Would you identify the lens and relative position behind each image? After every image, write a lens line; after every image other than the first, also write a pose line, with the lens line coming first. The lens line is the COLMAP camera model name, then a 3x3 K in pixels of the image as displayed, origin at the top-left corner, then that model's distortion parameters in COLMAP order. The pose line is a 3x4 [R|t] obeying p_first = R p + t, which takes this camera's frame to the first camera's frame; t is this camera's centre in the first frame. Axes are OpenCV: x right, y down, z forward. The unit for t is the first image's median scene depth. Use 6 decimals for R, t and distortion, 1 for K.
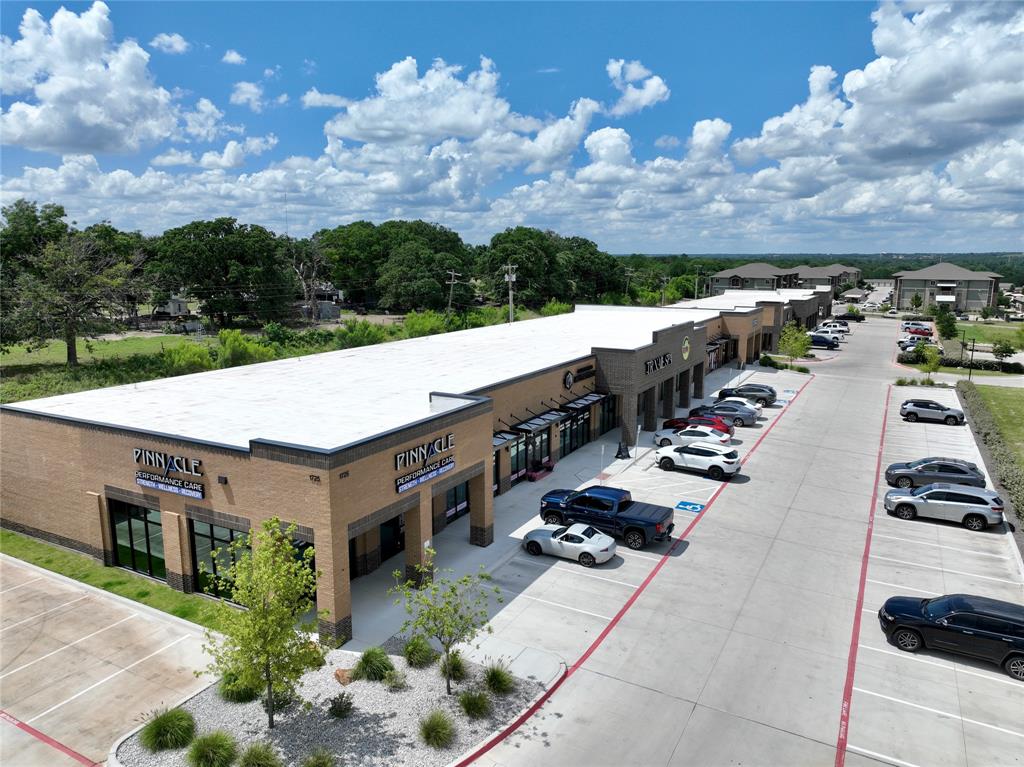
lens RADIAL K [[710.8, 0, 506.5], [0, 710.8, 389.1], [0, 0, 1]] dist [-0.007442, 0.027921]
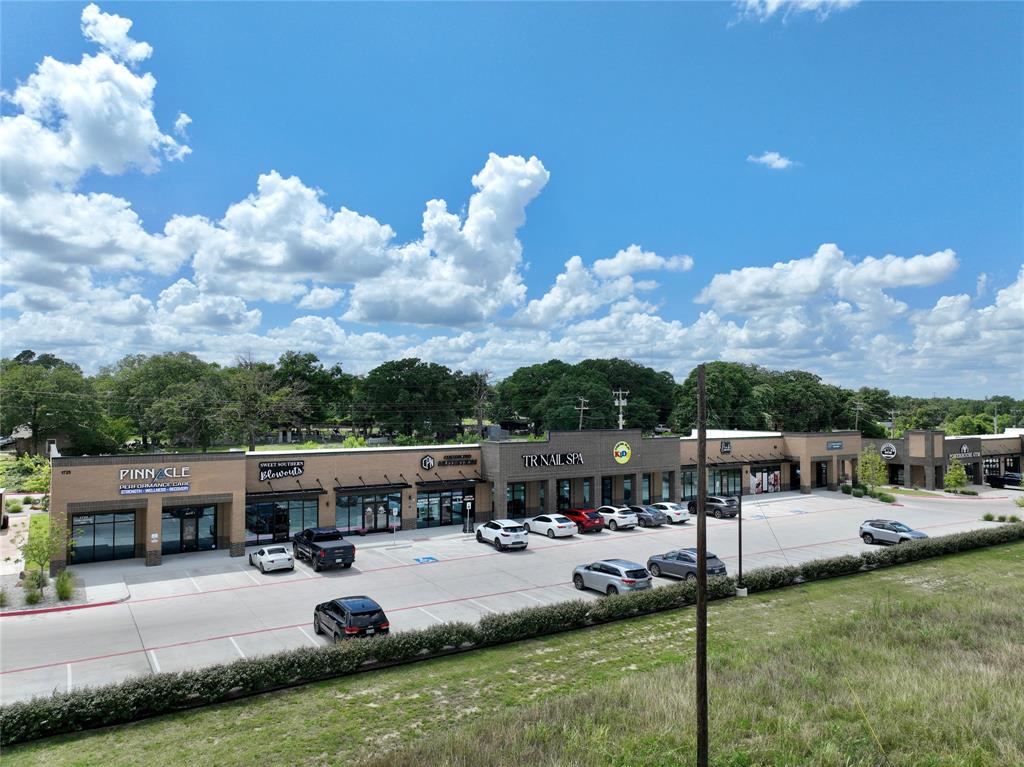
lens RADIAL K [[710.8, 0, 506.5], [0, 710.8, 389.1], [0, 0, 1]] dist [-0.007442, 0.027921]
pose [[0.875299, -0.016092, -0.483315, 0.607273], [-0.084415, 0.979016, -0.185475, 0.059820], [0.476158, 0.203145, 0.855573, -0.007447]]
